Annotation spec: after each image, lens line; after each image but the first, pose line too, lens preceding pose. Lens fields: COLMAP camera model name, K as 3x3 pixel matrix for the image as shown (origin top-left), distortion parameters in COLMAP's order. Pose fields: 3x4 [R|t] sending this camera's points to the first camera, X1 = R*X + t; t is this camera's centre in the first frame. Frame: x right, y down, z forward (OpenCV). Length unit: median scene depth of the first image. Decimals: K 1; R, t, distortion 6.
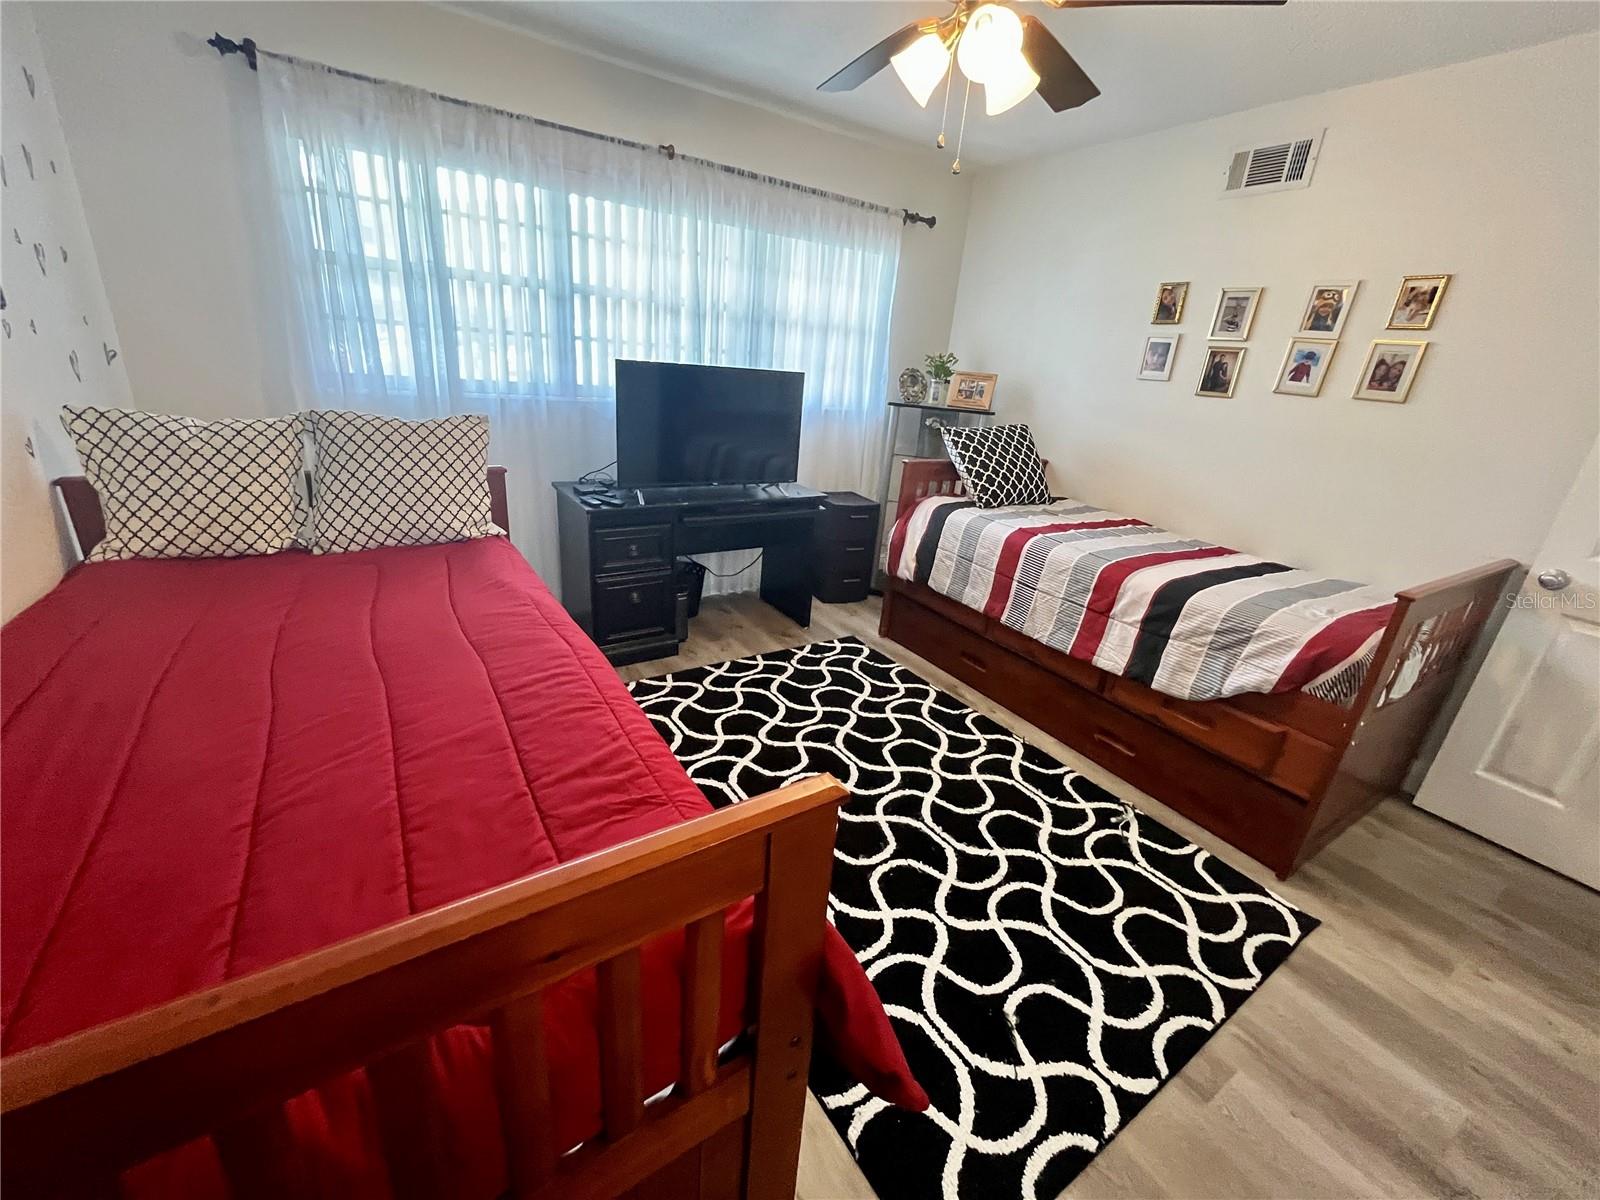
lens RADIAL K [[644.9, 0, 796.9], [0, 644.9, 597.0], [0, 0, 1]] dist [-0.005615, 0.000643]
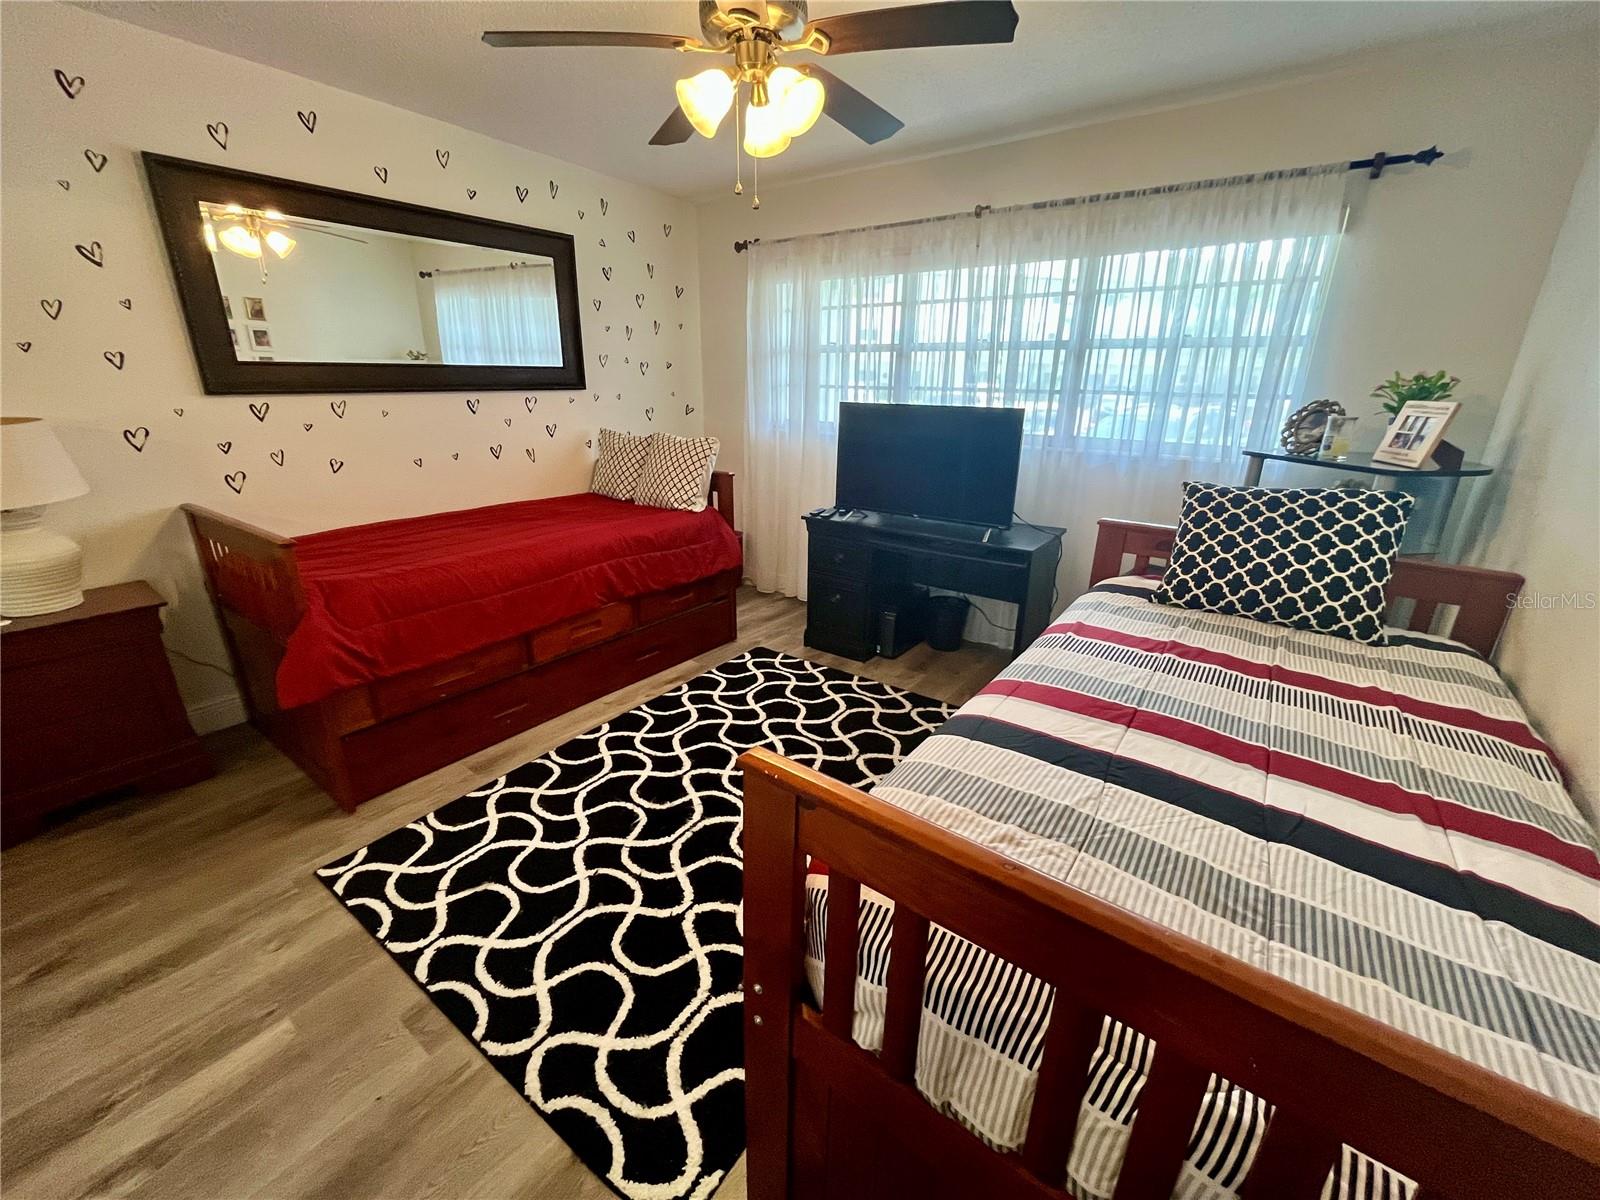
lens RADIAL K [[644.9, 0, 801.3], [0, 644.9, 599.3], [0, 0, 1]] dist [-0.005615, 0.000643]
pose [[0.360334, 0.228302, -0.904454, 1.307631], [-0.314136, 0.942654, 0.112793, -0.180255], [0.878338, 0.243479, 0.411388, 0.738111]]
